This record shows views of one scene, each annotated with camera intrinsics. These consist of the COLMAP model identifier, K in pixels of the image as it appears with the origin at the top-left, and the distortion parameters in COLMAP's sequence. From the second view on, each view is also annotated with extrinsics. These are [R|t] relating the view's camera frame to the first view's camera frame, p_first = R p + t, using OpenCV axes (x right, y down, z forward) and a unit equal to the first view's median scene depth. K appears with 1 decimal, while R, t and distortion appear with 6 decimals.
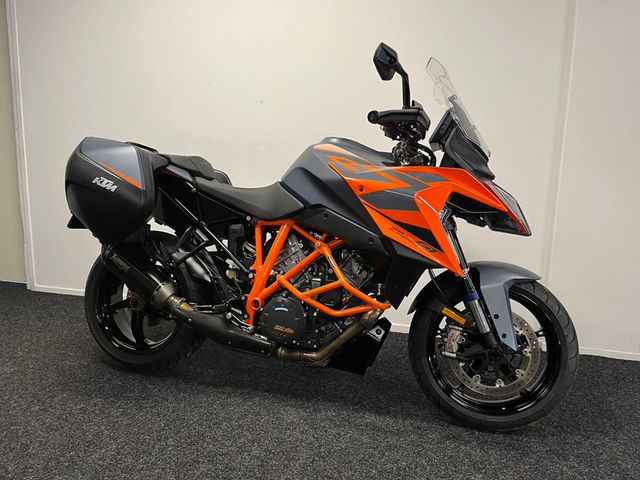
lens RADIAL K [[484.4, 0, 323.5], [0, 484.4, 245.0], [0, 0, 1]] dist [0.069135, -0.084009]
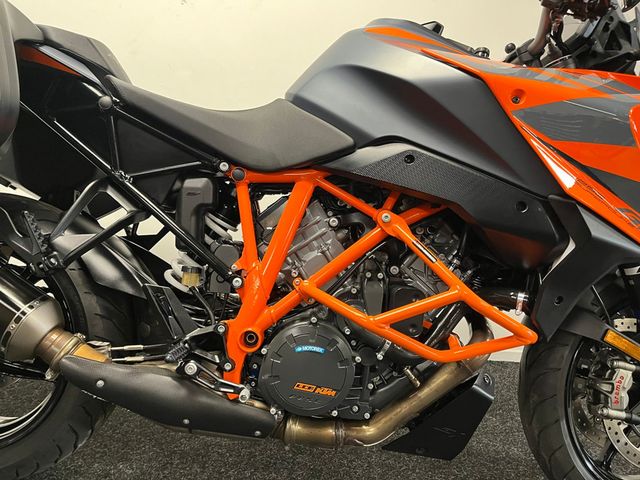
lens RADIAL K [[484.4, 0, 317.0], [0, 484.4, 236.1], [0, 0, 1]] dist [0.069135, -0.084009]
pose [[0.957005, -0.001819, 0.290065, -0.212865], [0.002559, 0.999994, -0.002174, 0.017844], [-0.290060, 0.002823, 0.957004, 0.503054]]
